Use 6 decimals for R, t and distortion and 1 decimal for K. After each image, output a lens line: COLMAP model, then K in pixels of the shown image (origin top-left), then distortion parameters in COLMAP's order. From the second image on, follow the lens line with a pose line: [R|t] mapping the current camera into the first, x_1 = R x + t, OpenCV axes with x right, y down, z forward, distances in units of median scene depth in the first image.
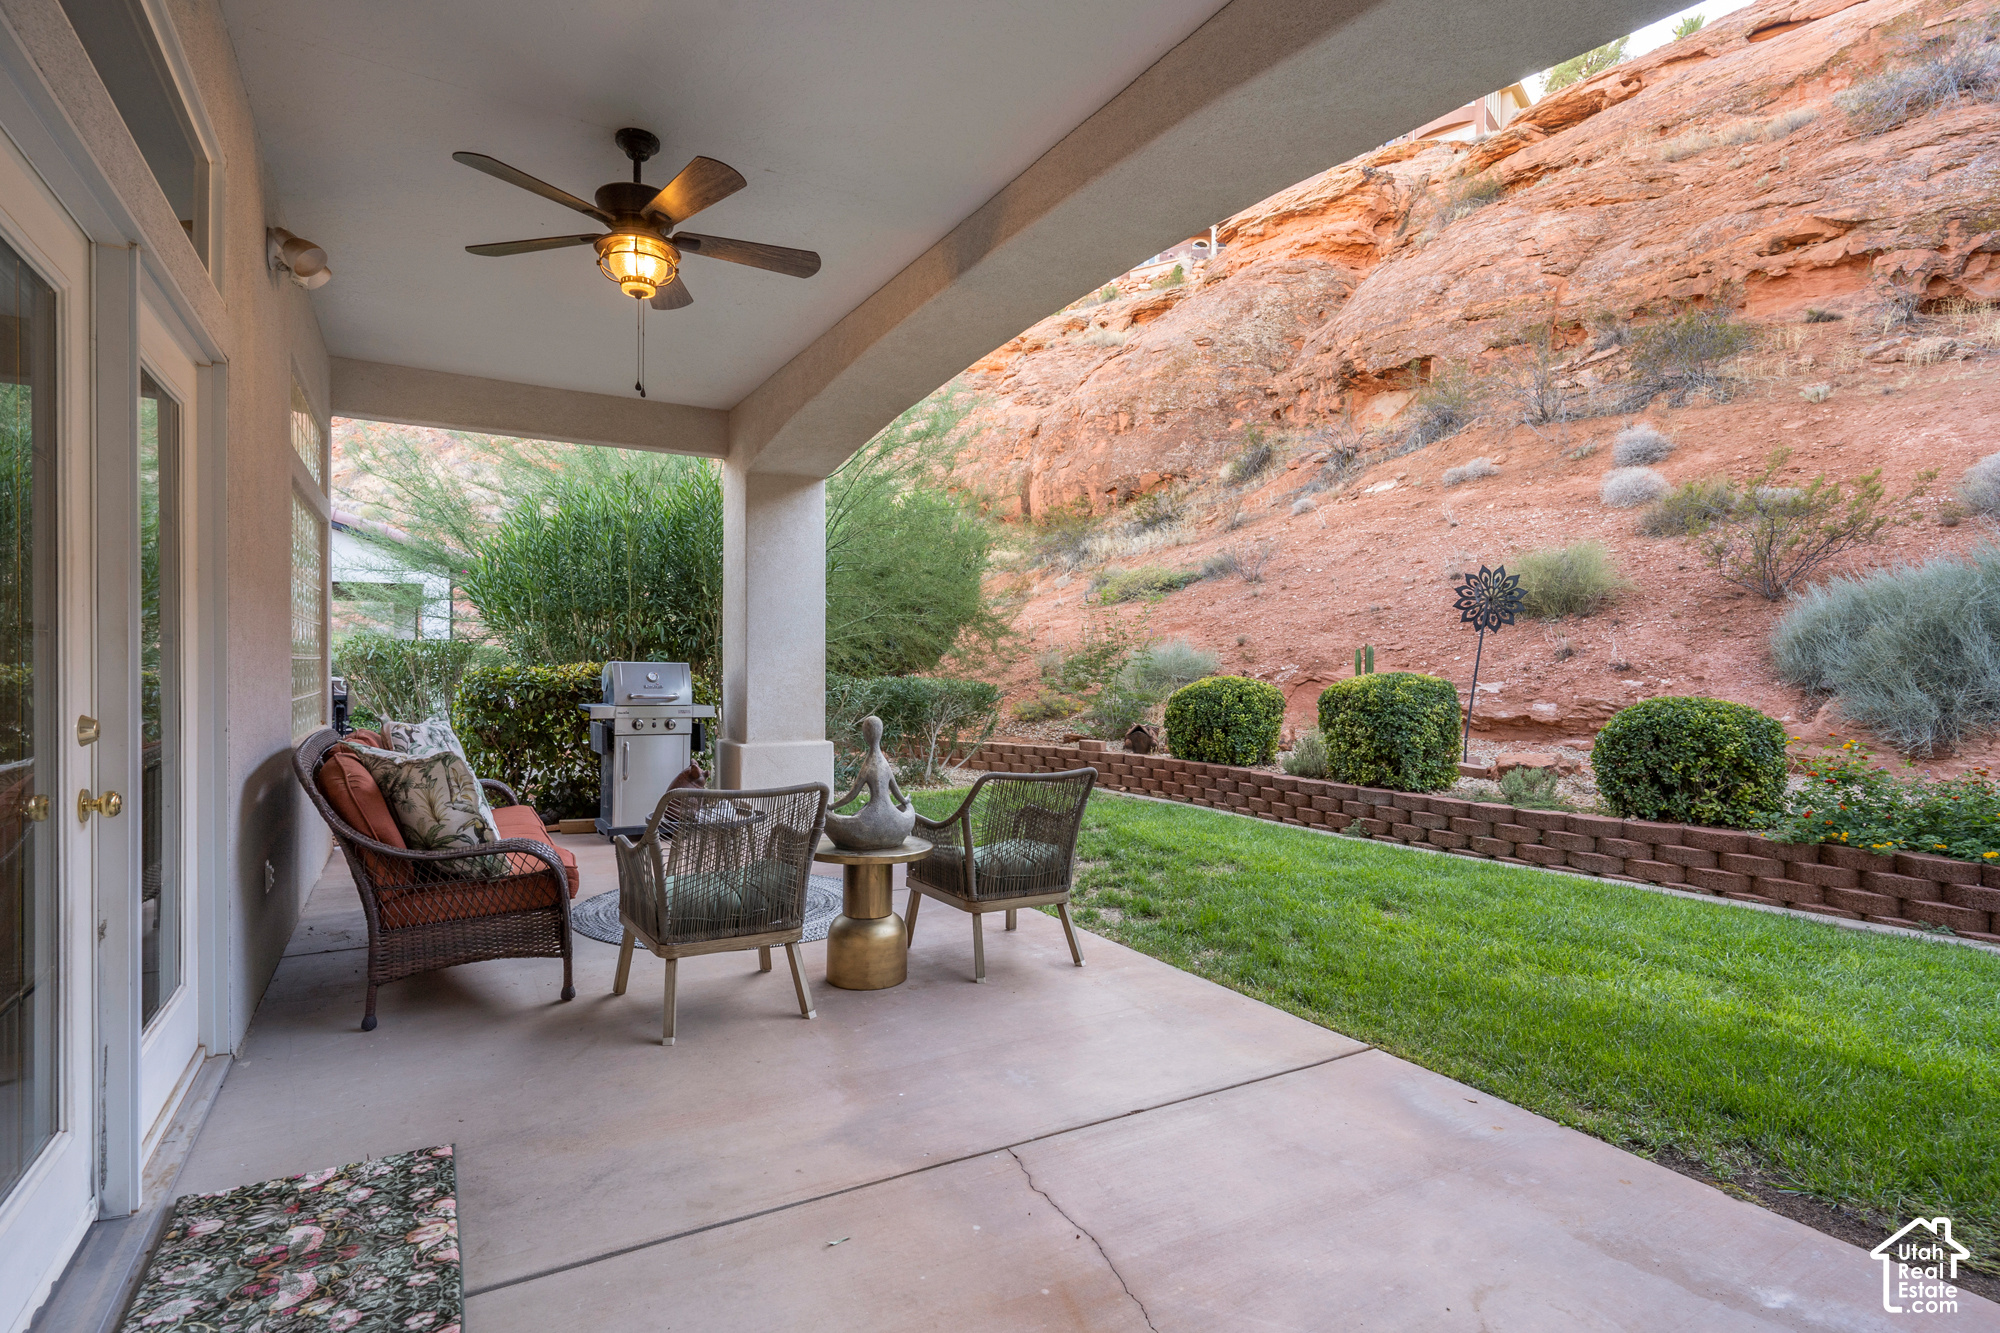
lens RADIAL K [[1053.3, 0, 1000.0], [0, 1053.3, 666.5], [0, 0, 1]] dist [-0.038318, 0.042239]
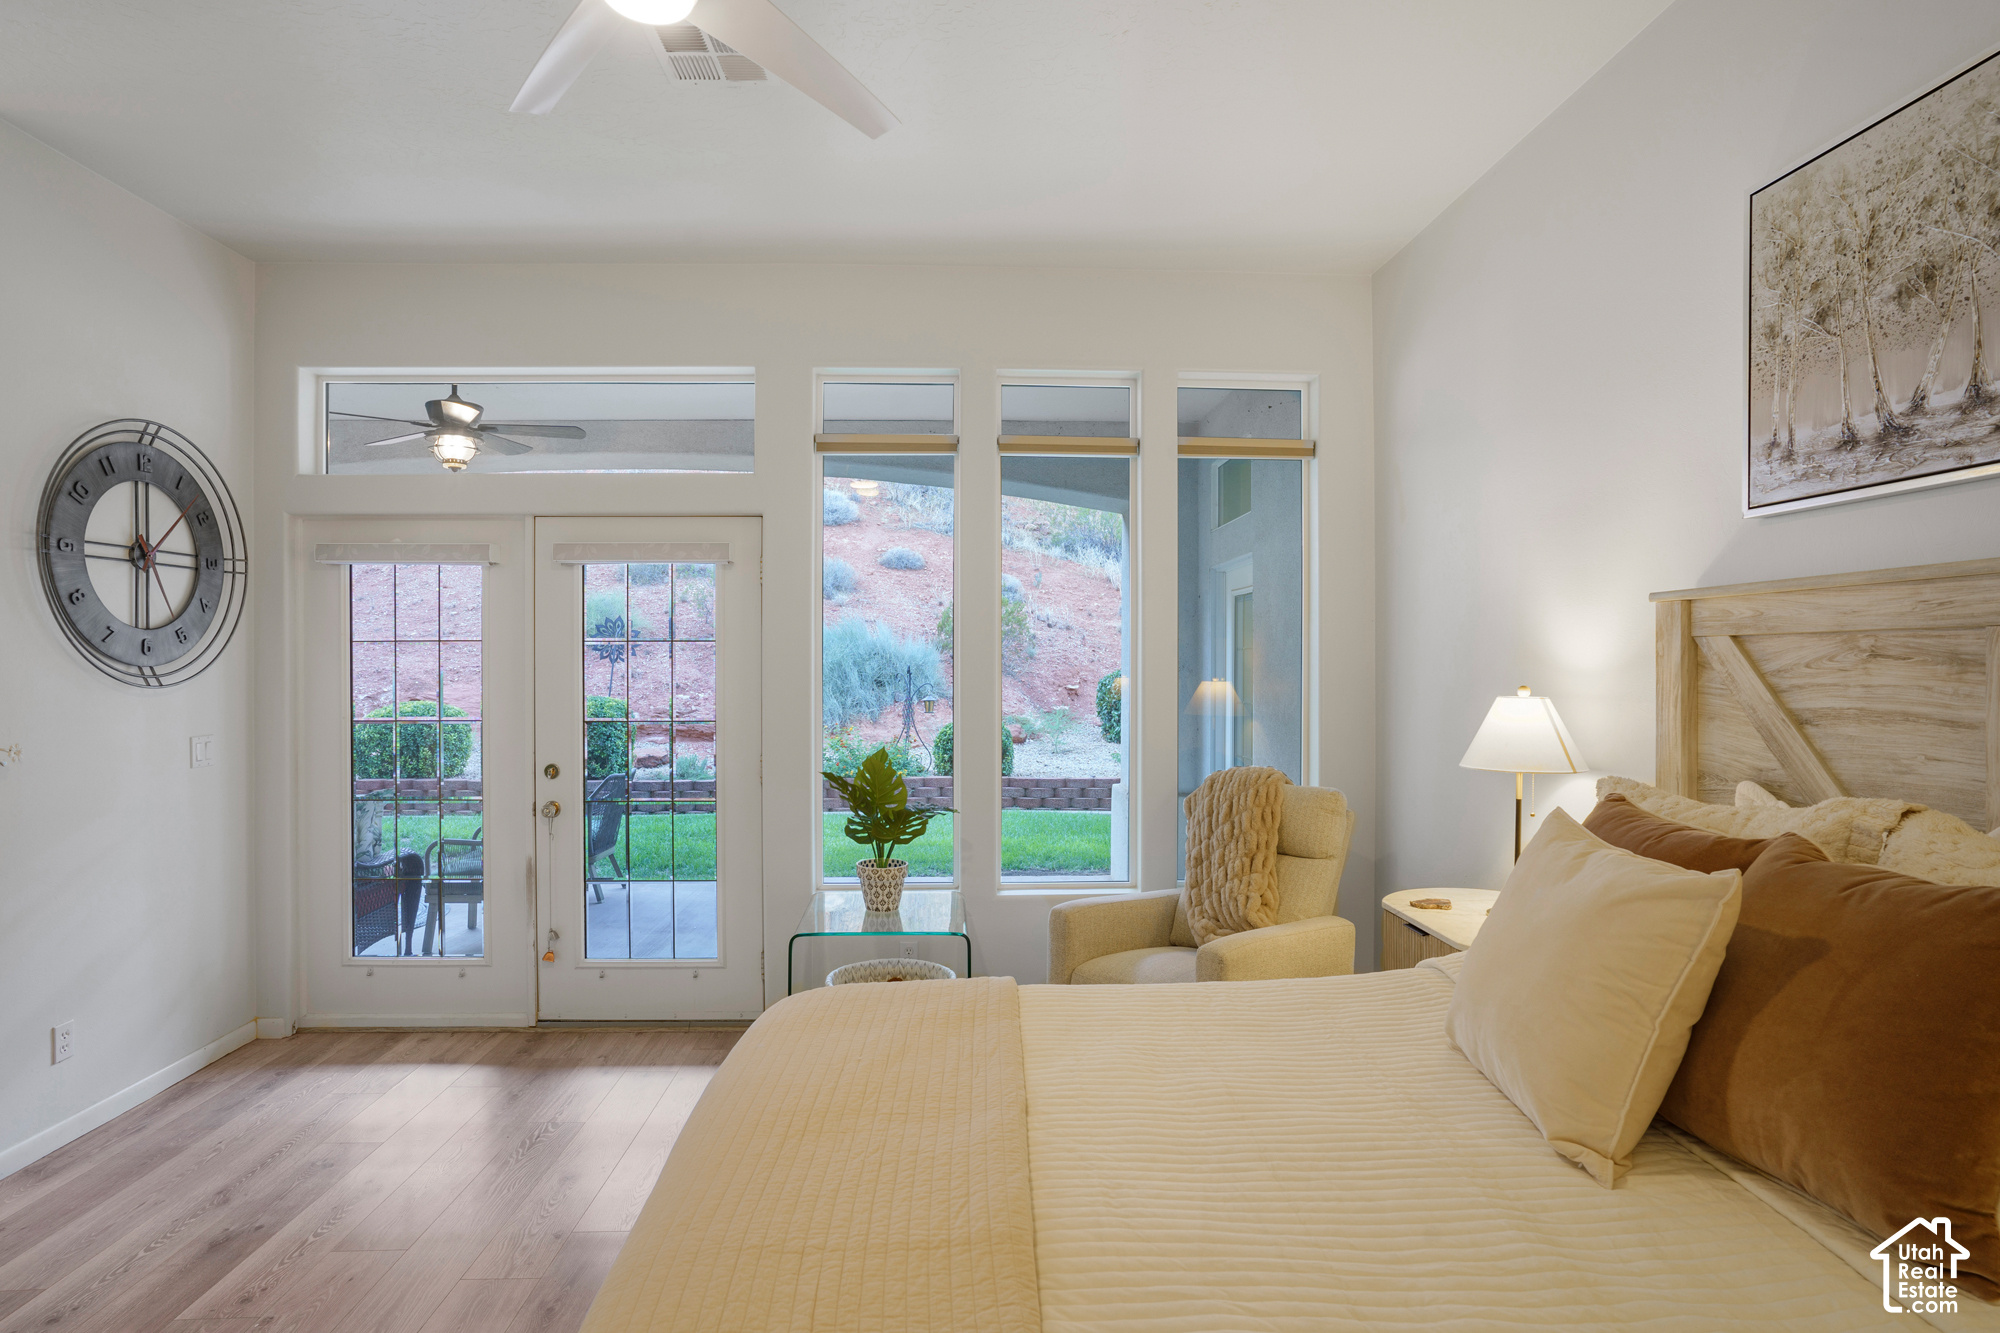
lens RADIAL K [[1136.1, 0, 1000.0], [0, 1136.1, 666.5], [0, 0, 1]] dist [0.000553, 0.000033]
pose [[0.459467, -0.012875, 0.888102, -0.858726], [0.006166, 0.999917, 0.011306, -0.058481], [-0.888174, 0.000281, 0.459508, -0.241662]]
